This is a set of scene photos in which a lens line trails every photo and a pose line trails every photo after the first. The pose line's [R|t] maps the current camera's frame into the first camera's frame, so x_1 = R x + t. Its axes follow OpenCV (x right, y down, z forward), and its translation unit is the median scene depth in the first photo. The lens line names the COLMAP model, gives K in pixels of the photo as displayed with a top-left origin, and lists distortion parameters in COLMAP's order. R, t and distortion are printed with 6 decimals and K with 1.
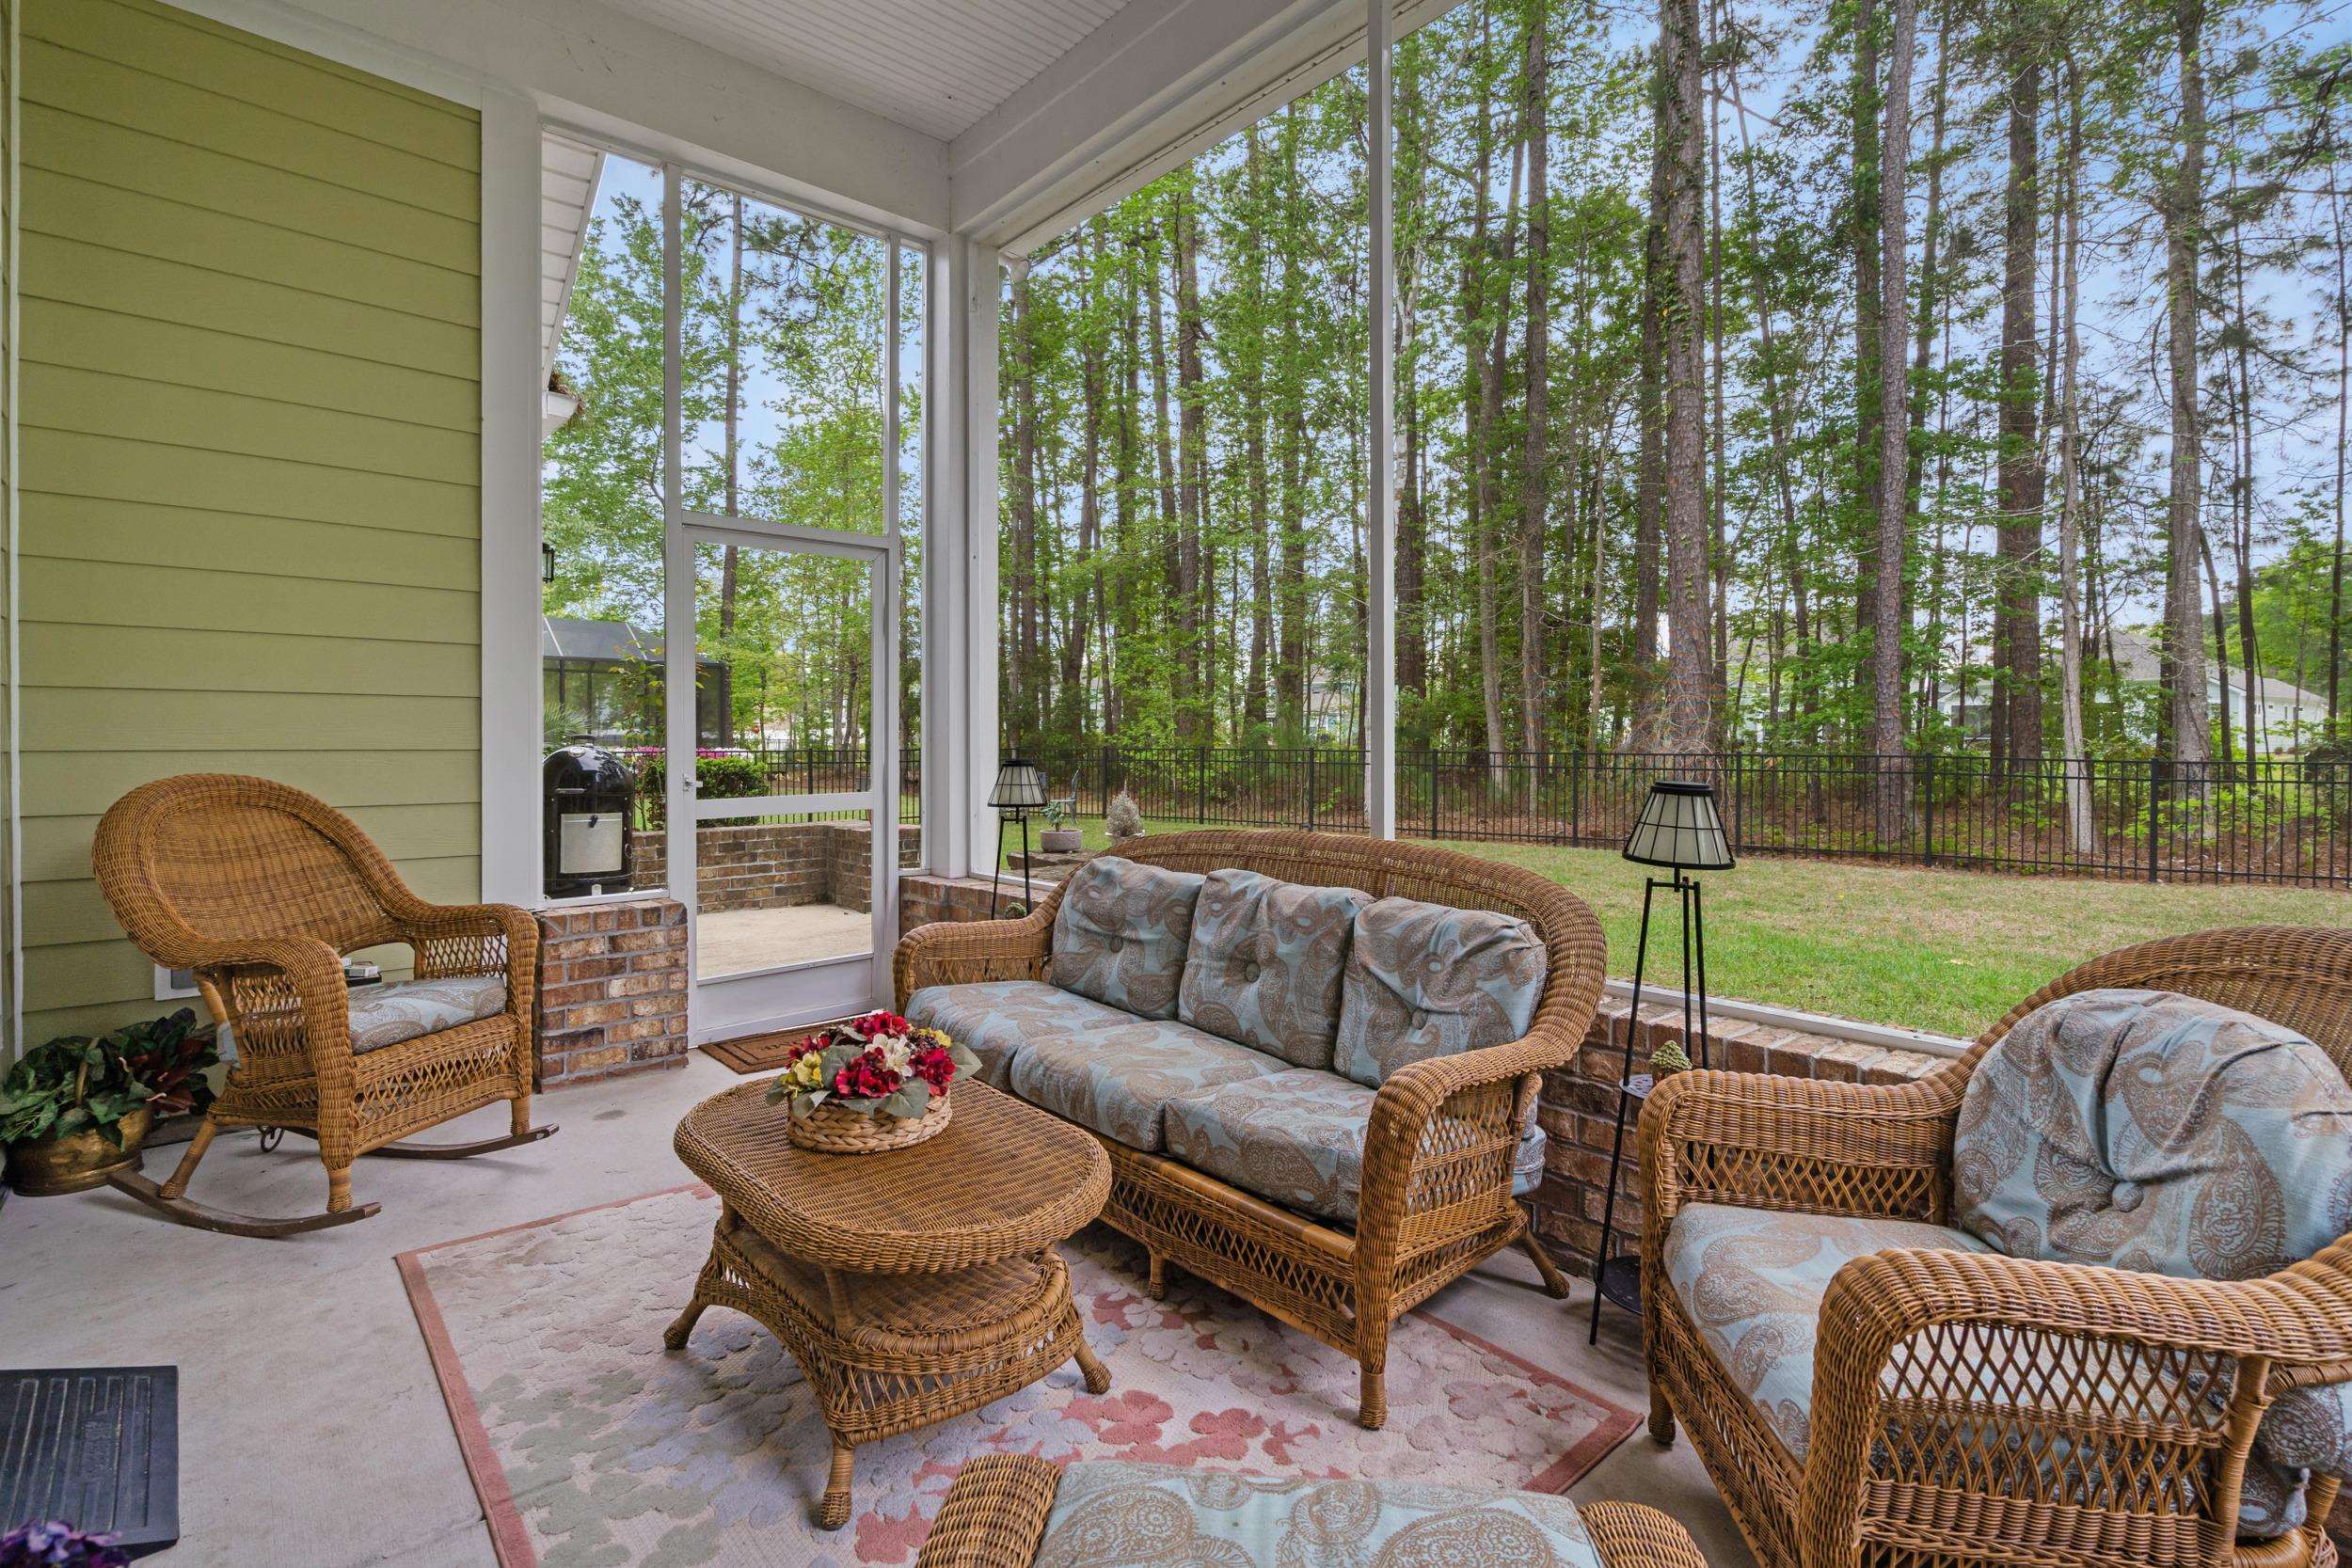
lens RADIAL K [[1081.2, 0, 1166.3], [0, 1081.2, 737.2], [0, 0, 1]] dist [-0.000291, 0.001297]
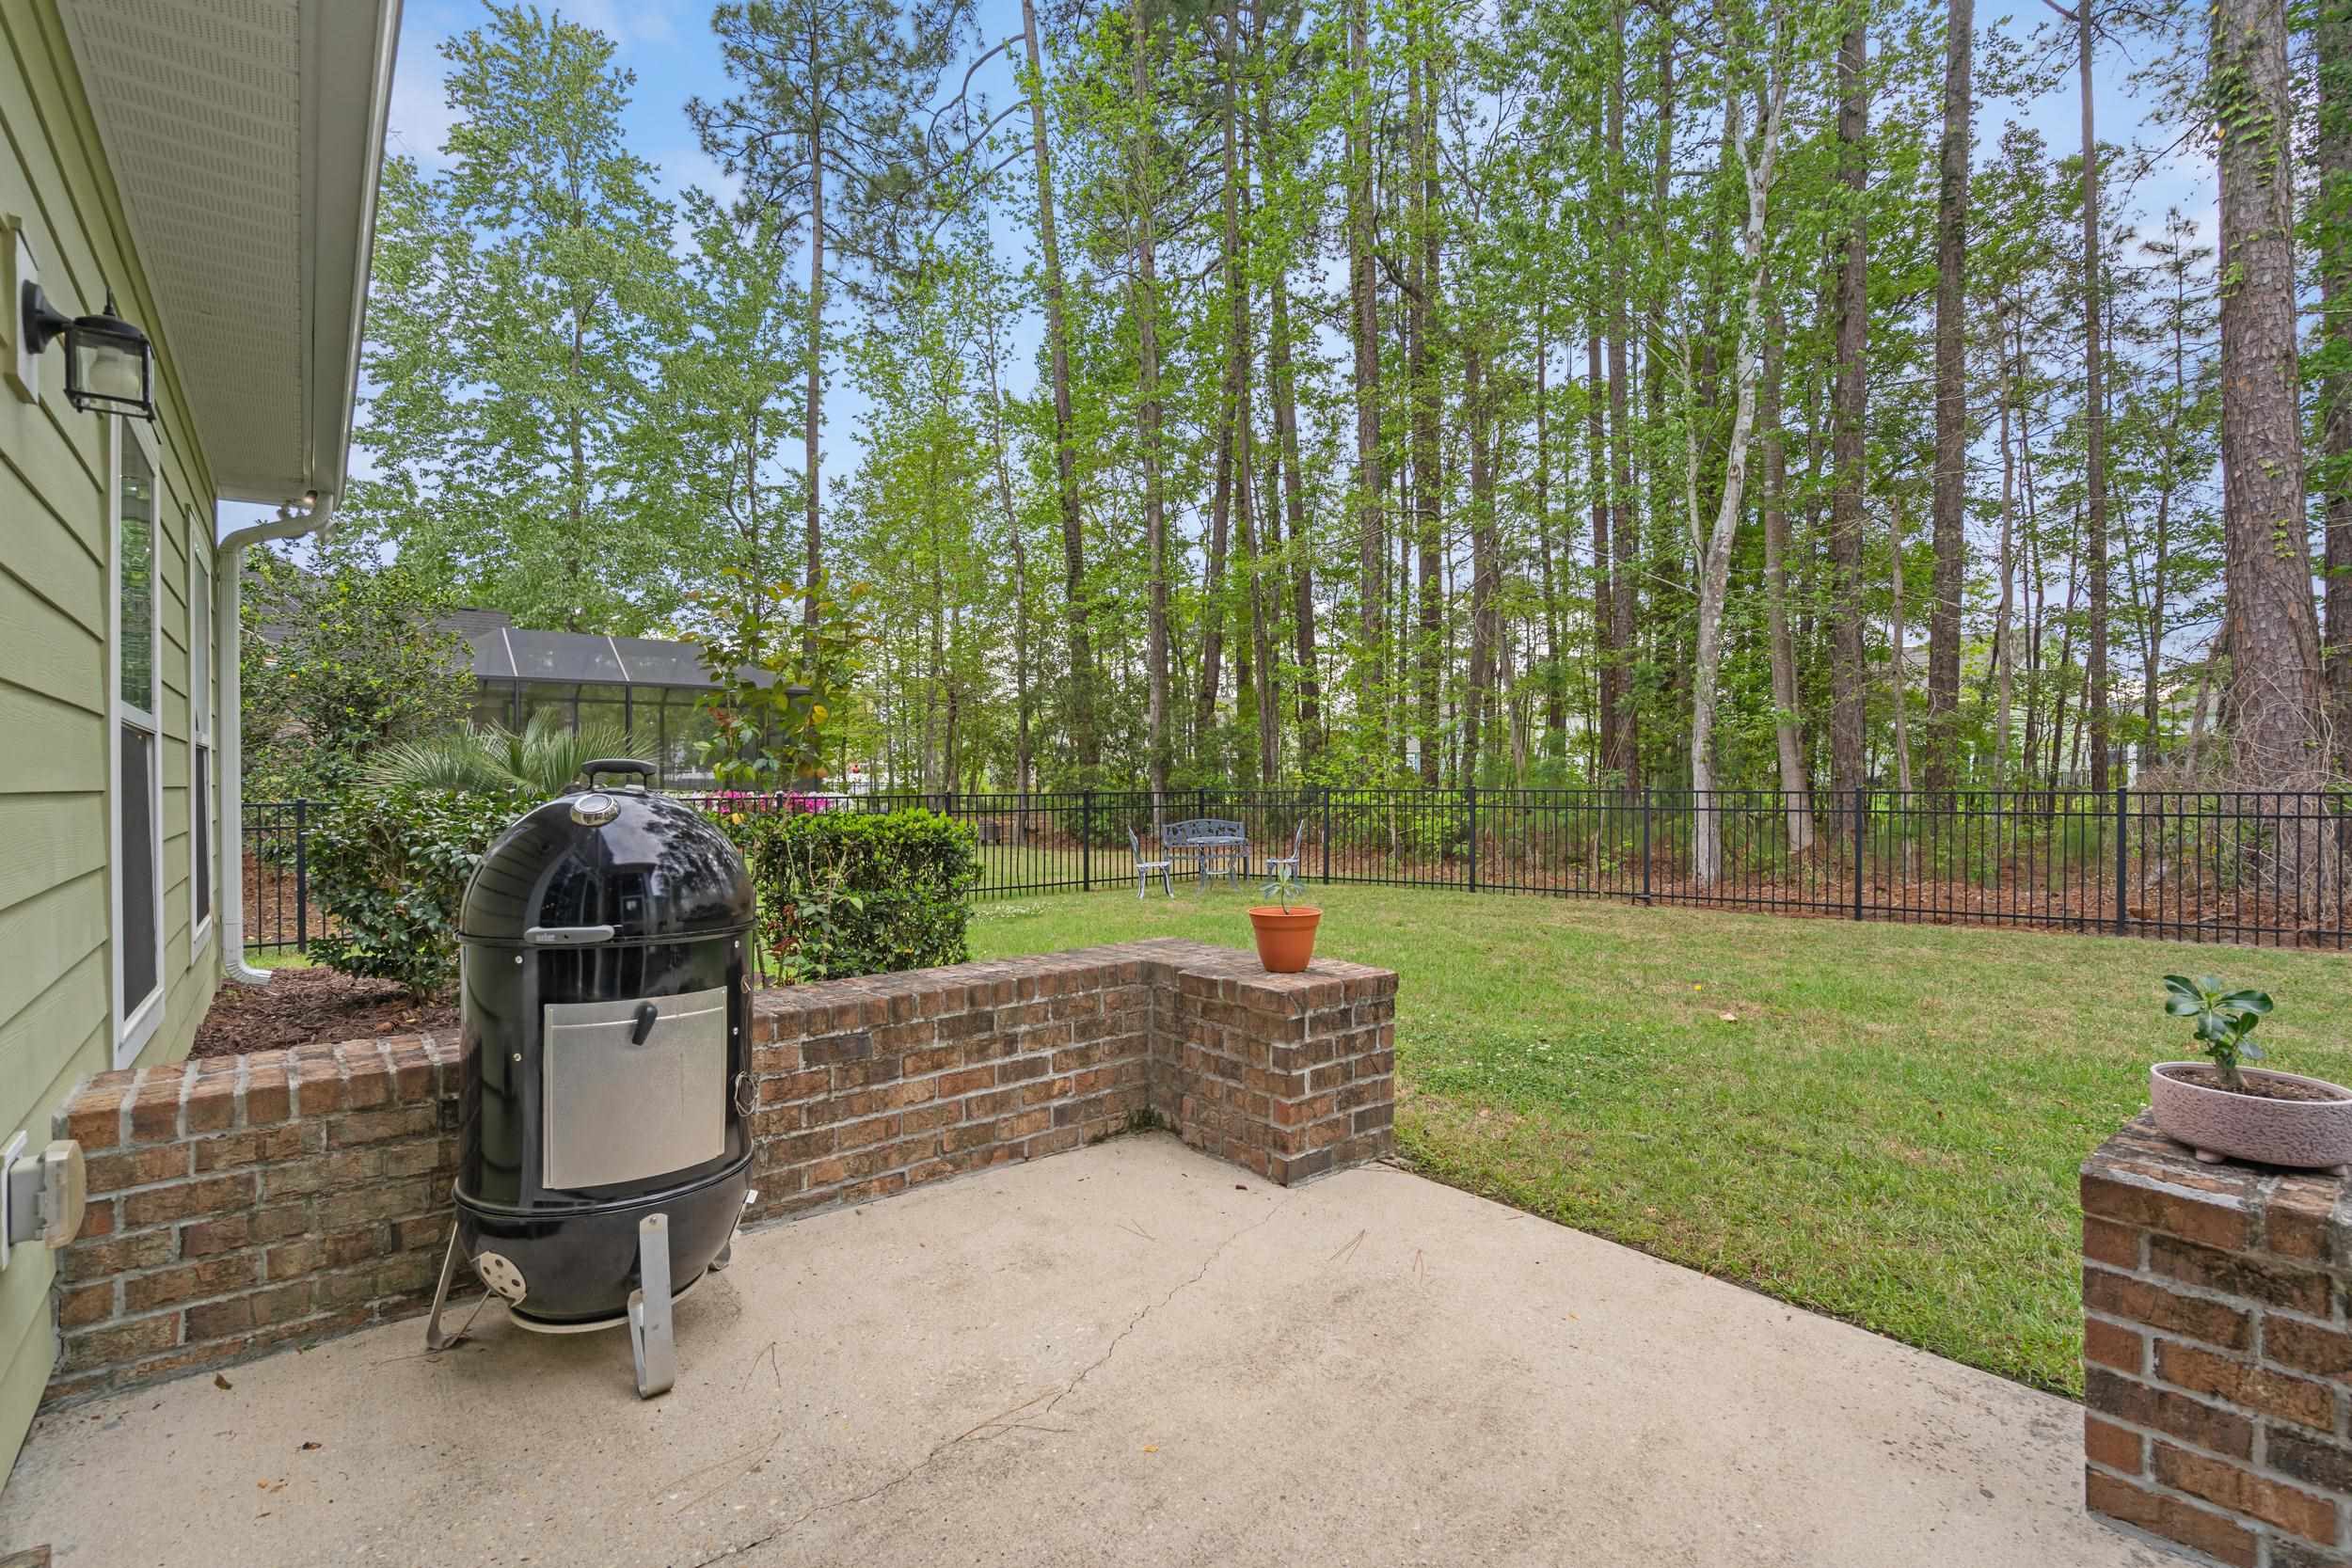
lens RADIAL K [[1081.2, 0, 1170.1], [0, 1081.2, 778.9], [0, 0, 1]] dist [-0.000291, 0.001297]
pose [[0.998538, -0.006802, -0.053620, -0.054938], [0.006796, 0.999977, -0.000296, 0.000820], [0.053621, -0.000068, 0.998561, 0.106249]]
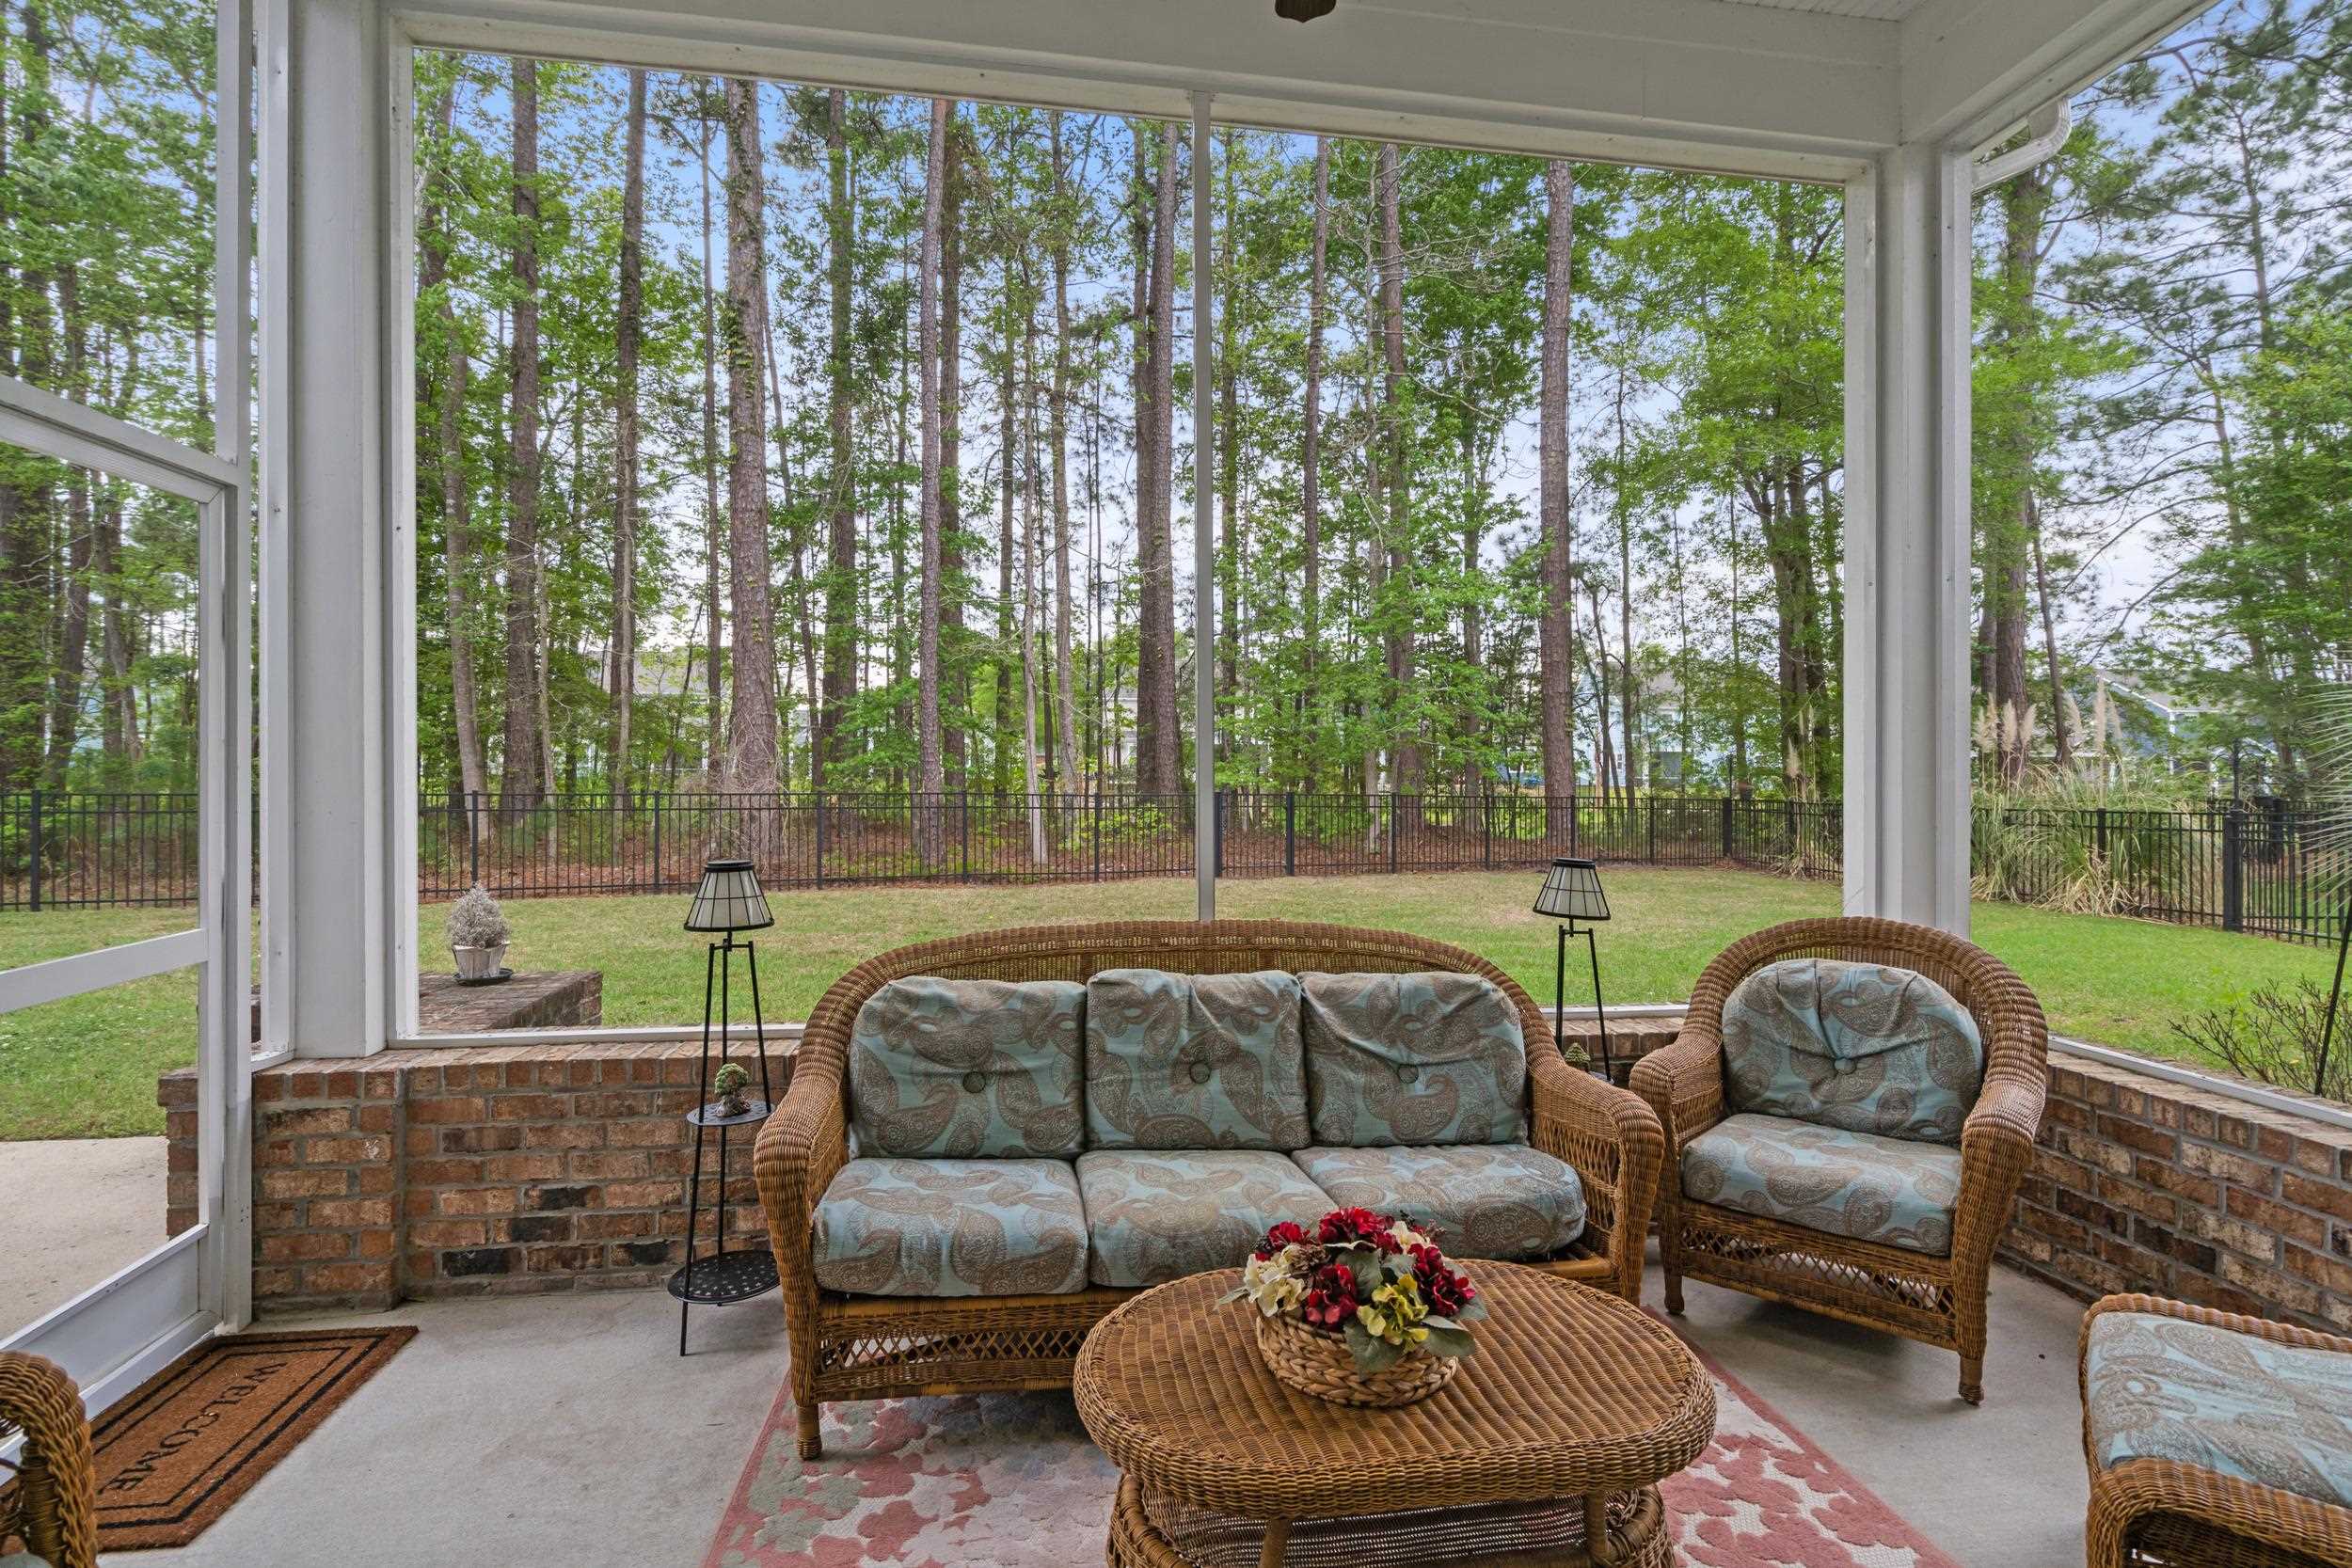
lens RADIAL K [[1081.2, 0, 1134.8], [0, 1081.2, 762.8], [0, 0, 1]] dist [-0.000291, 0.001297]
pose [[0.566916, 0.005435, 0.823757, -0.354215], [-0.004521, 0.999984, -0.003487, -0.027186], [-0.823763, -0.001747, 0.566932, 0.231467]]
